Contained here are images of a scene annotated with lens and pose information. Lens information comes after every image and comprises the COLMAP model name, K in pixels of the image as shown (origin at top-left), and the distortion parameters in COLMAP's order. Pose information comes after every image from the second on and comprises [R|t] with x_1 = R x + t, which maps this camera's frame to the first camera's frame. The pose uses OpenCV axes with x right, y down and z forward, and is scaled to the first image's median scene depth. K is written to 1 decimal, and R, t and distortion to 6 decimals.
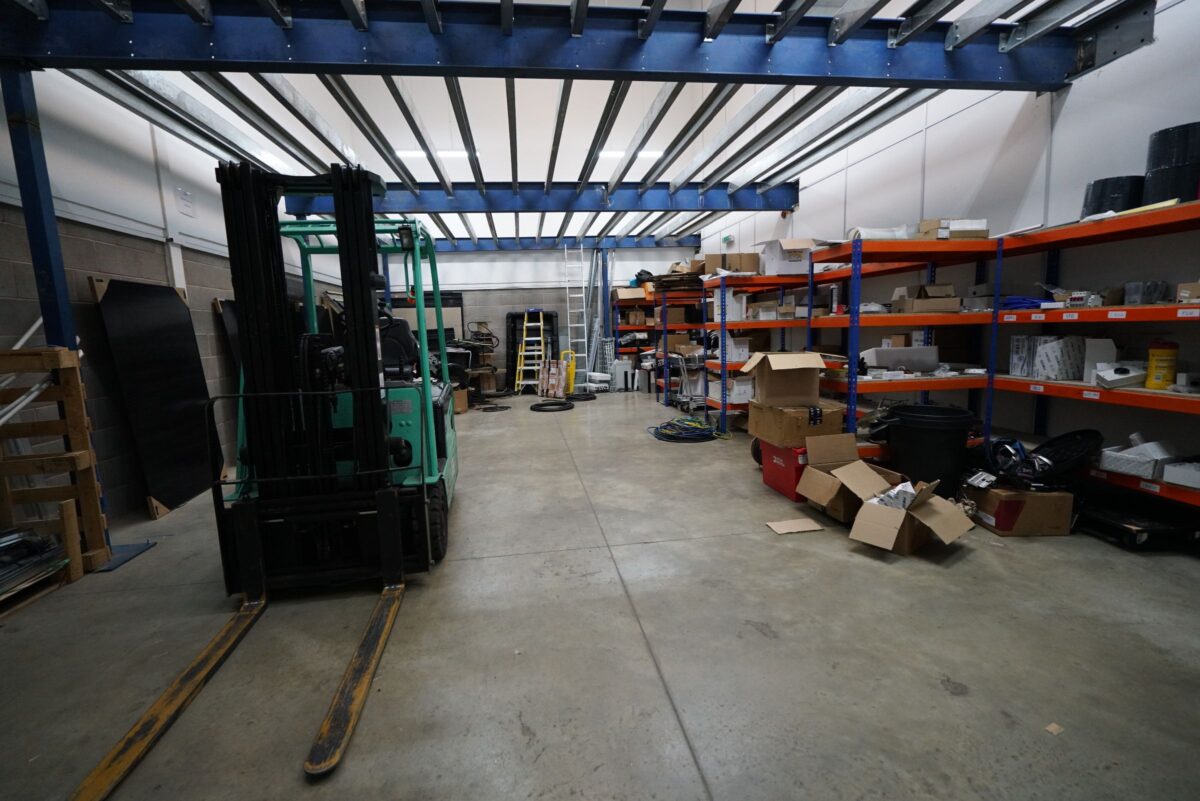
lens RADIAL K [[536.4, 0, 593.3], [0, 536.4, 399.7], [0, 0, 1]] dist [-0.012145, 0.002662]
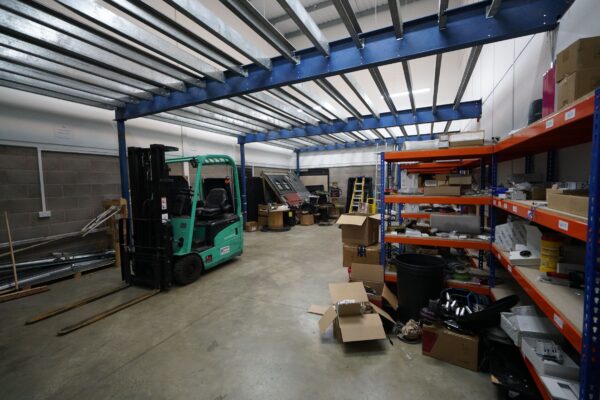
lens RADIAL K [[268.2, 0, 300.1], [0, 268.2, 200.4], [0, 0, 1]] dist [-0.012145, 0.002662]
pose [[0.840480, 0.050945, -0.539443, 0.664134], [-0.079281, 0.996418, -0.029421, -0.088641], [0.536012, 0.067495, 0.841508, 0.137743]]
